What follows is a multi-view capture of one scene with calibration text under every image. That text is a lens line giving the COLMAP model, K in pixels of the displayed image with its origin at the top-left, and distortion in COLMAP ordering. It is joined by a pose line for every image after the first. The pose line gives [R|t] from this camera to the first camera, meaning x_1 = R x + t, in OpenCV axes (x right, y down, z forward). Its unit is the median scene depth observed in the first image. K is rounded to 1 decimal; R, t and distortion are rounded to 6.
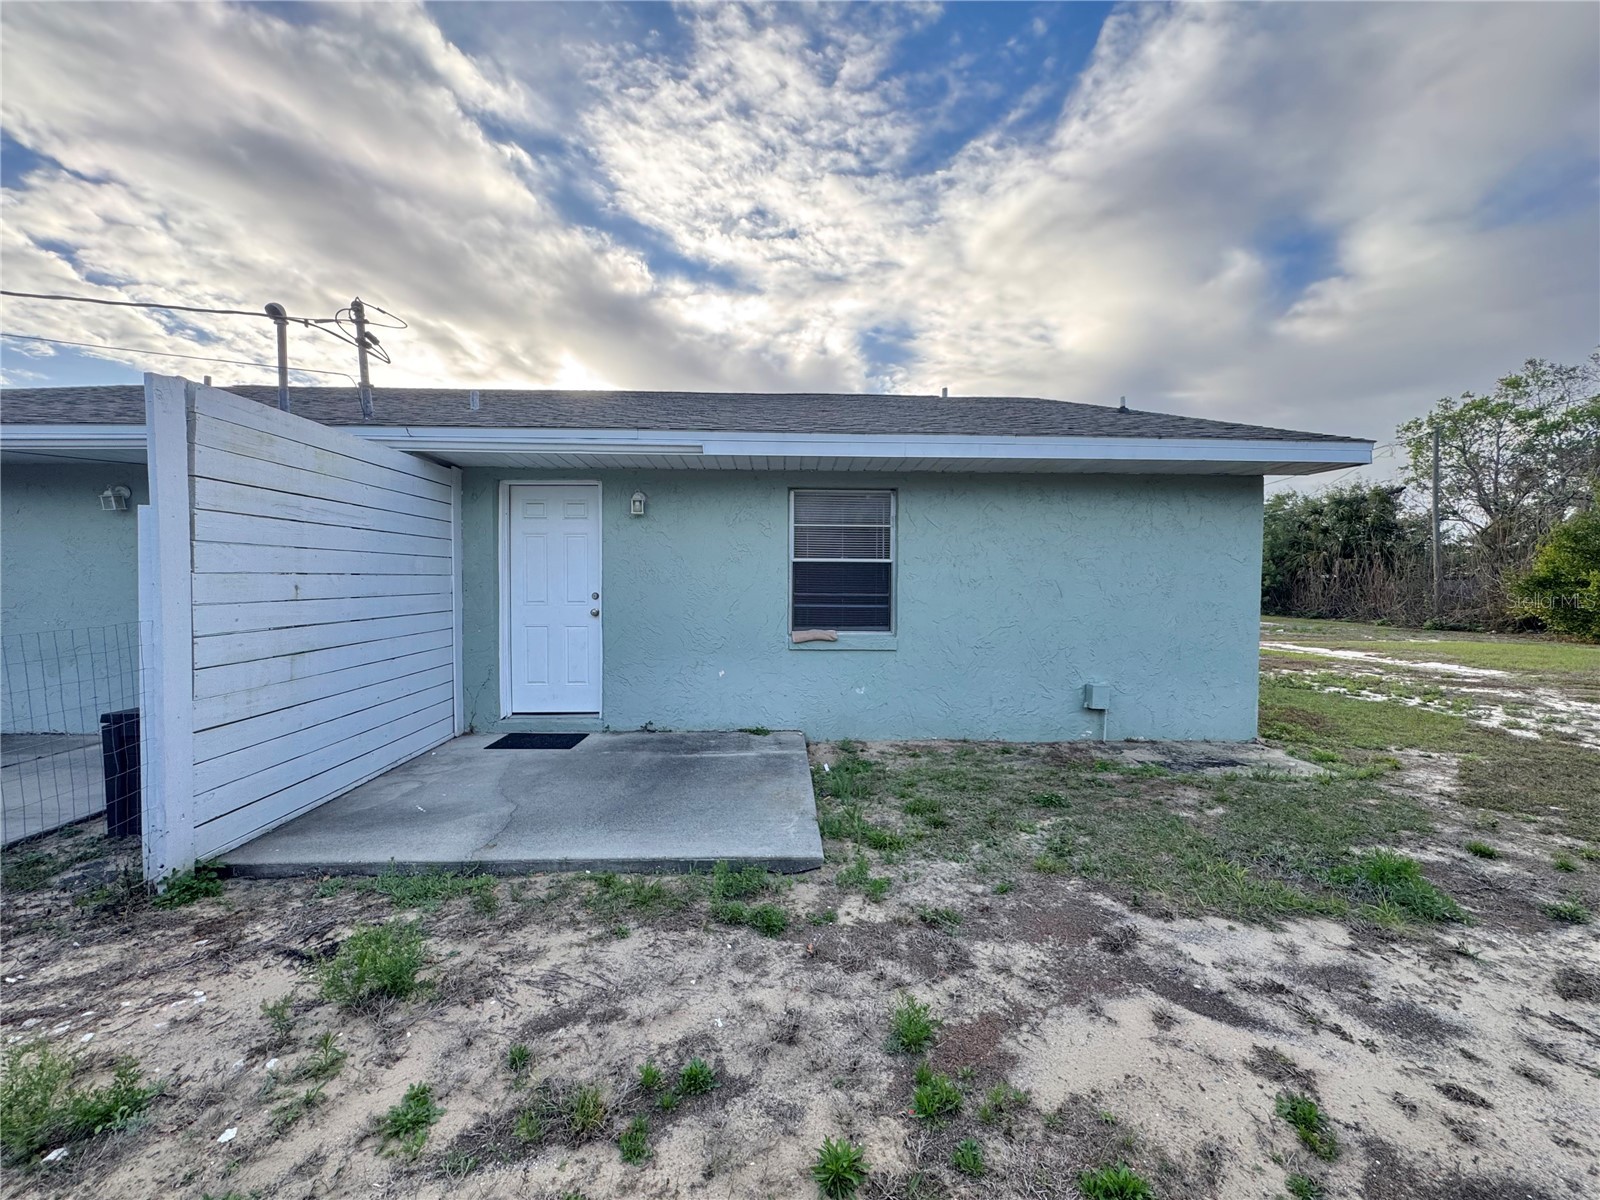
lens RADIAL K [[635.2, 0, 801.7], [0, 635.2, 599.3], [0, 0, 1]] dist [-0.002197, 0.000039]
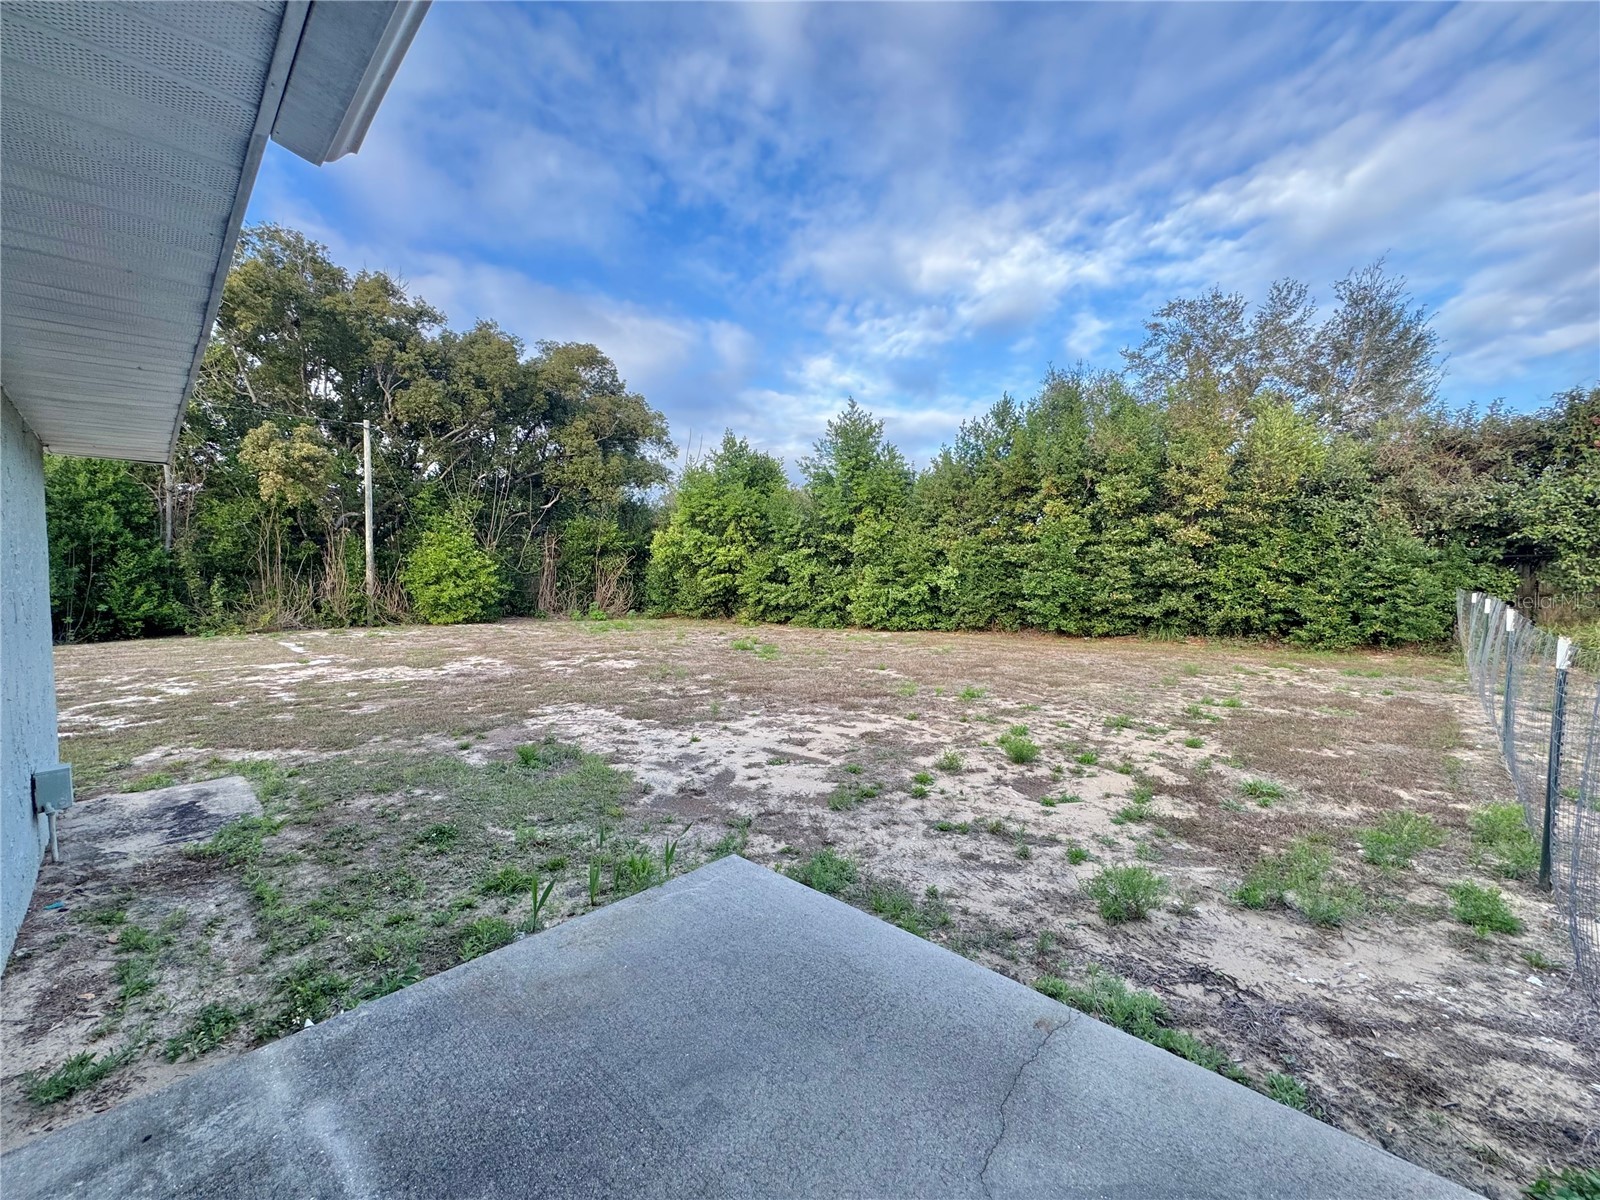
lens RADIAL K [[635.2, 0, 801.7], [0, 635.2, 599.3], [0, 0, 1]] dist [-0.002197, 0.000039]
pose [[-0.693840, -0.029594, 0.719520, -0.966202], [0.024787, 0.997582, 0.064933, -0.096406], [-0.719702, 0.062888, -0.691429, 1.997667]]
